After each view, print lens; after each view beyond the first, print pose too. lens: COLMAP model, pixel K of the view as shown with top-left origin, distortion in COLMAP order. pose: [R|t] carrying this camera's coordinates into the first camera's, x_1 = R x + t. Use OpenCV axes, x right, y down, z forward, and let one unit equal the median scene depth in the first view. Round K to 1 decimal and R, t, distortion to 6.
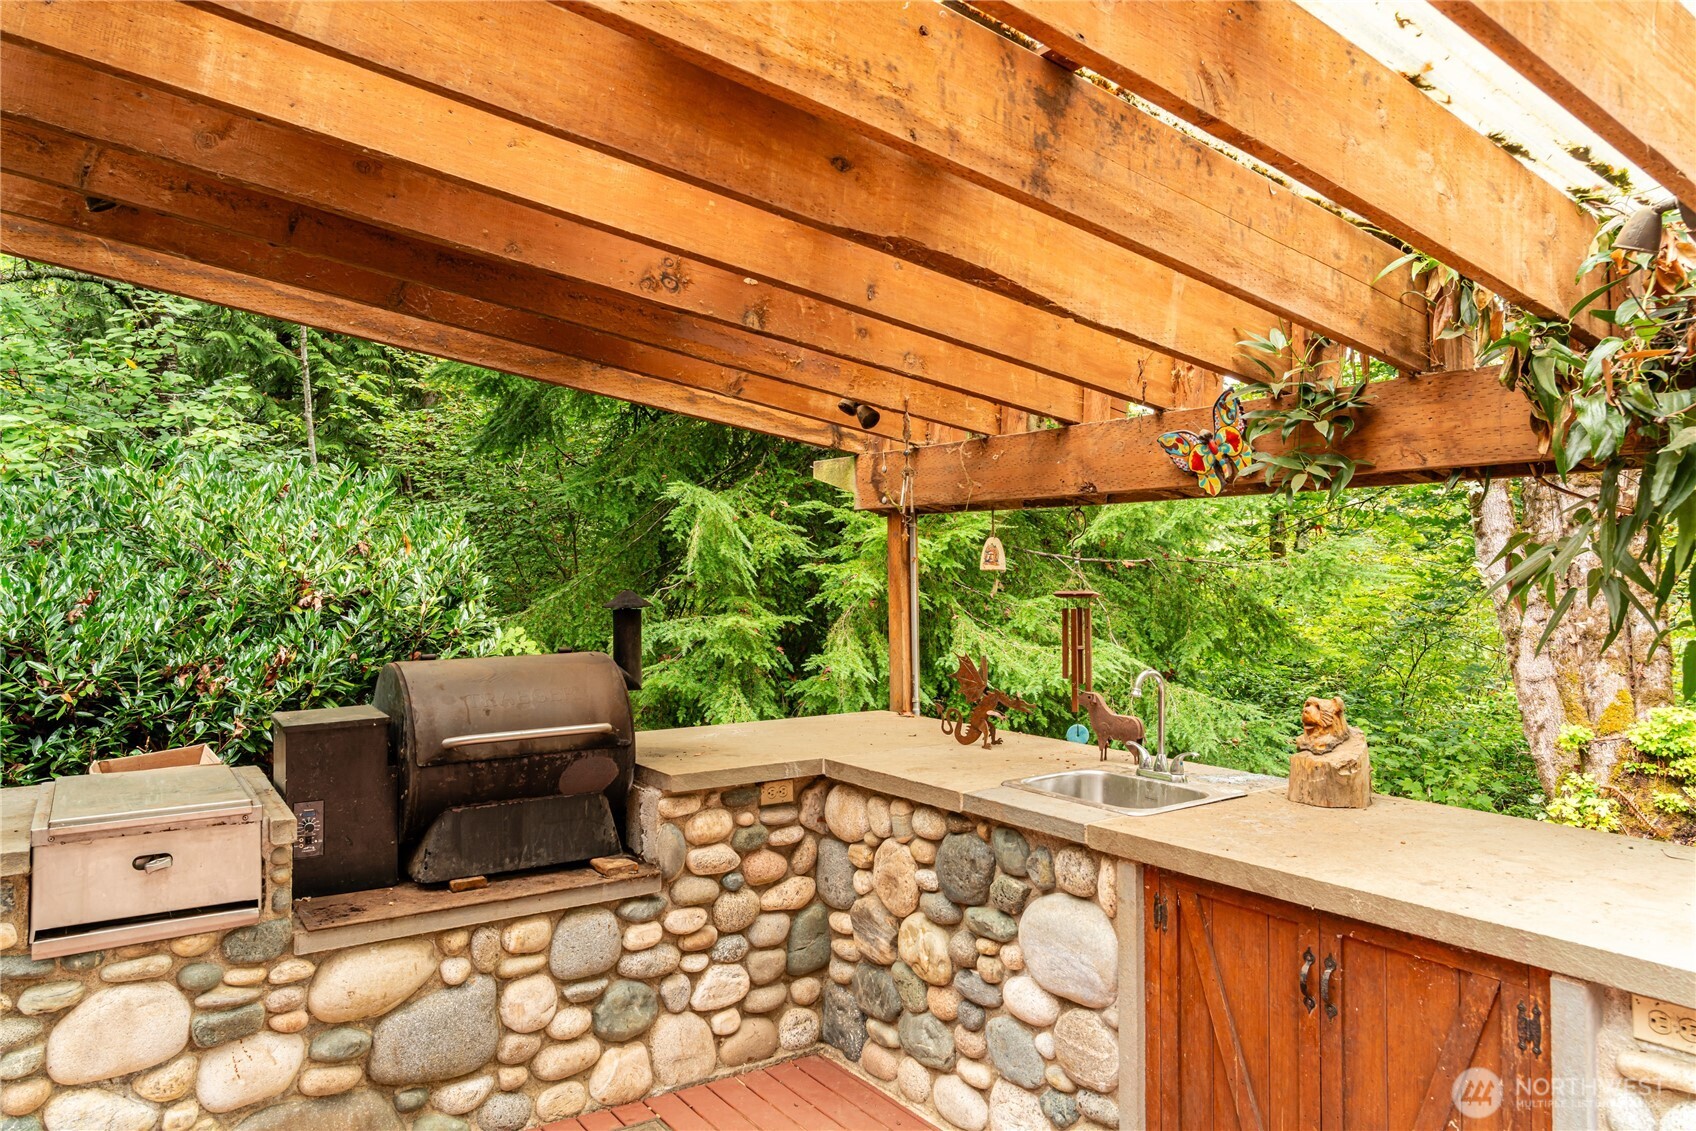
lens RADIAL K [[1131.7, 0, 852.9], [0, 1131.7, 556.9], [0, 0, 1]] dist [-0.025791, 0.013603]
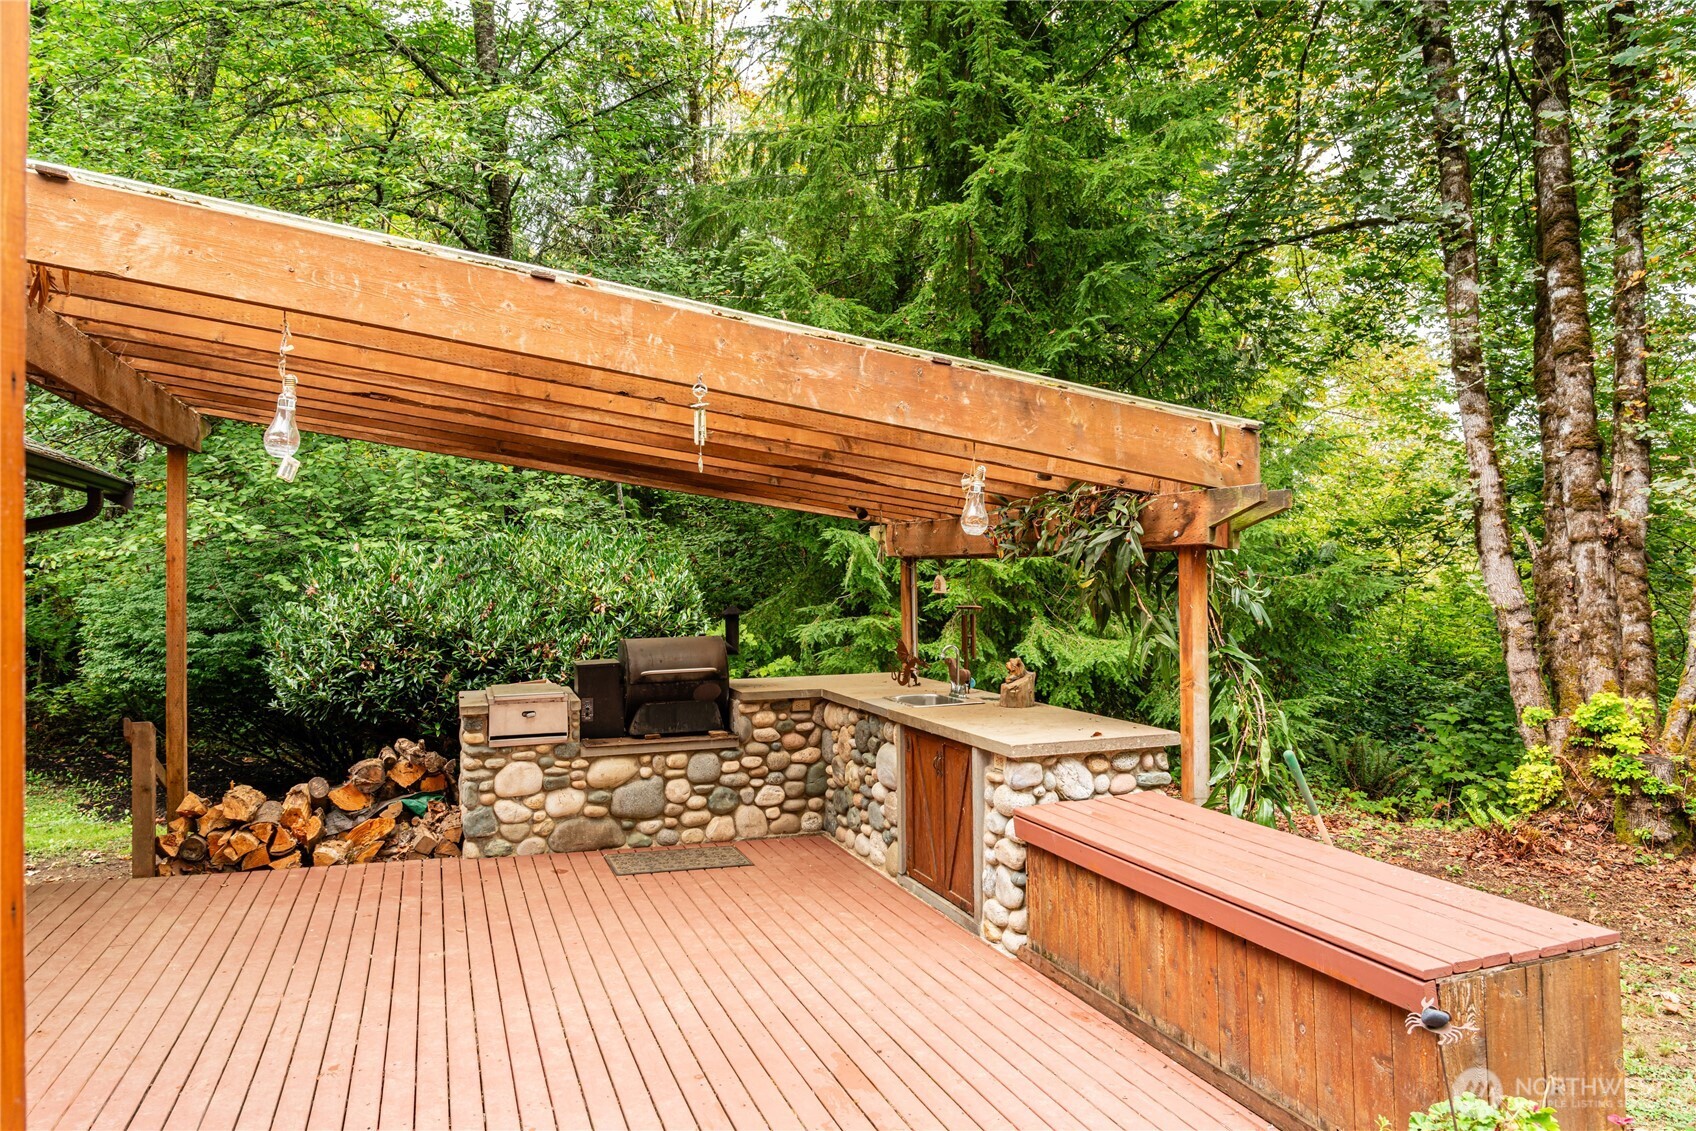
lens RADIAL K [[1131.7, 0, 844.8], [0, 1131.7, 566.6], [0, 0, 1]] dist [-0.025791, 0.013603]
pose [[0.965231, -0.008560, -0.261258, 0.572569], [0.011028, 0.999907, 0.007981, -0.059418], [0.261165, -0.010585, 0.965236, -0.991616]]
